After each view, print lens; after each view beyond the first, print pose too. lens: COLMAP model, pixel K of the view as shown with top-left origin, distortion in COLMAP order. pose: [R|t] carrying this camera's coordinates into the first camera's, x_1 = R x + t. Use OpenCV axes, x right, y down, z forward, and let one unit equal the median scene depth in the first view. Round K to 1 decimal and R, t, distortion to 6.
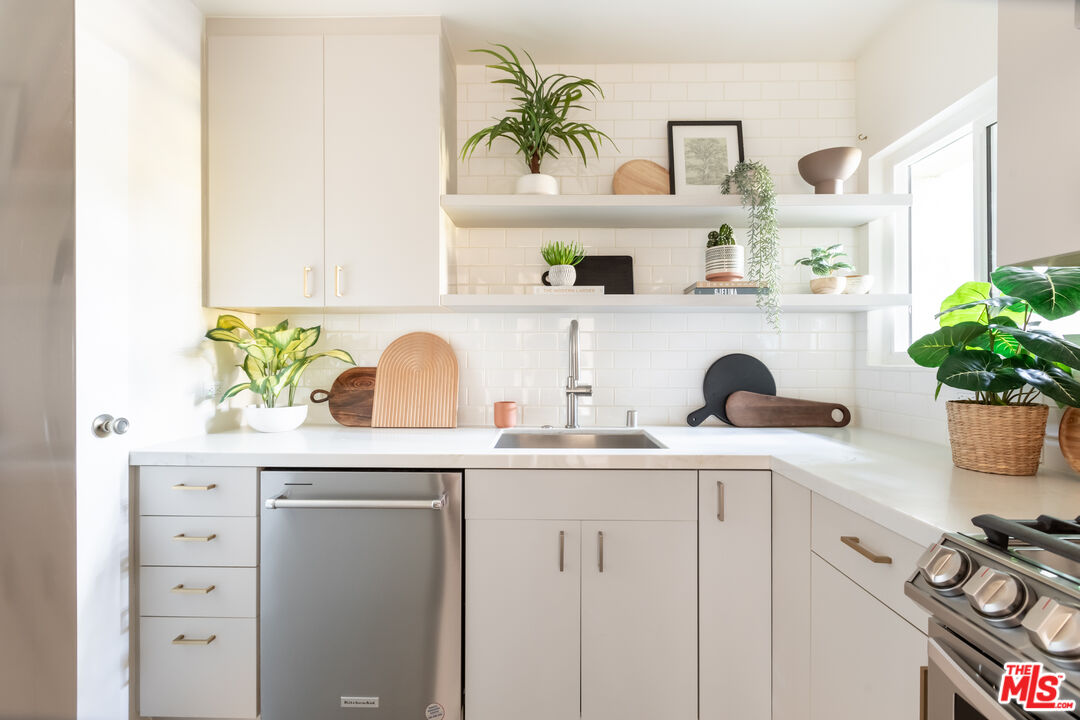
lens RADIAL K [[474.5, 0, 545.7], [0, 474.5, 363.1], [0, 0, 1]] dist [0.000191, 0.000203]
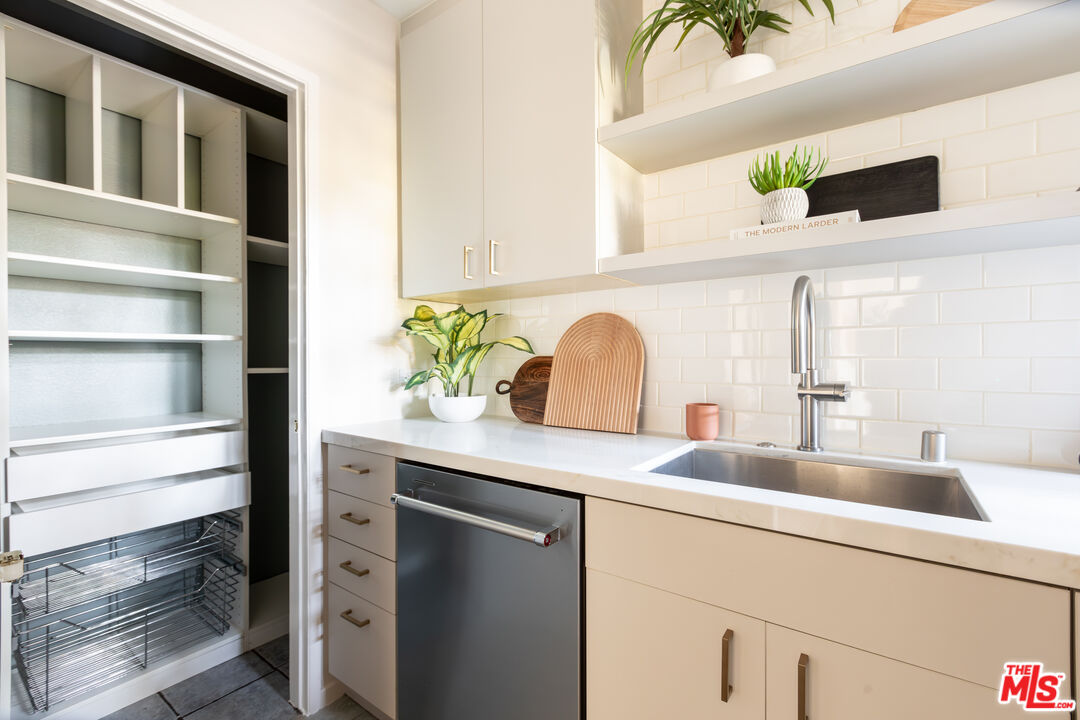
lens RADIAL K [[474.5, 0, 545.7], [0, 474.5, 363.1], [0, 0, 1]] dist [0.000191, 0.000203]
pose [[0.816213, 0.003230, -0.577742, 0.140386], [-0.002041, 0.999994, 0.002707, 0.020402], [0.577748, -0.001030, 0.816215, 0.301196]]
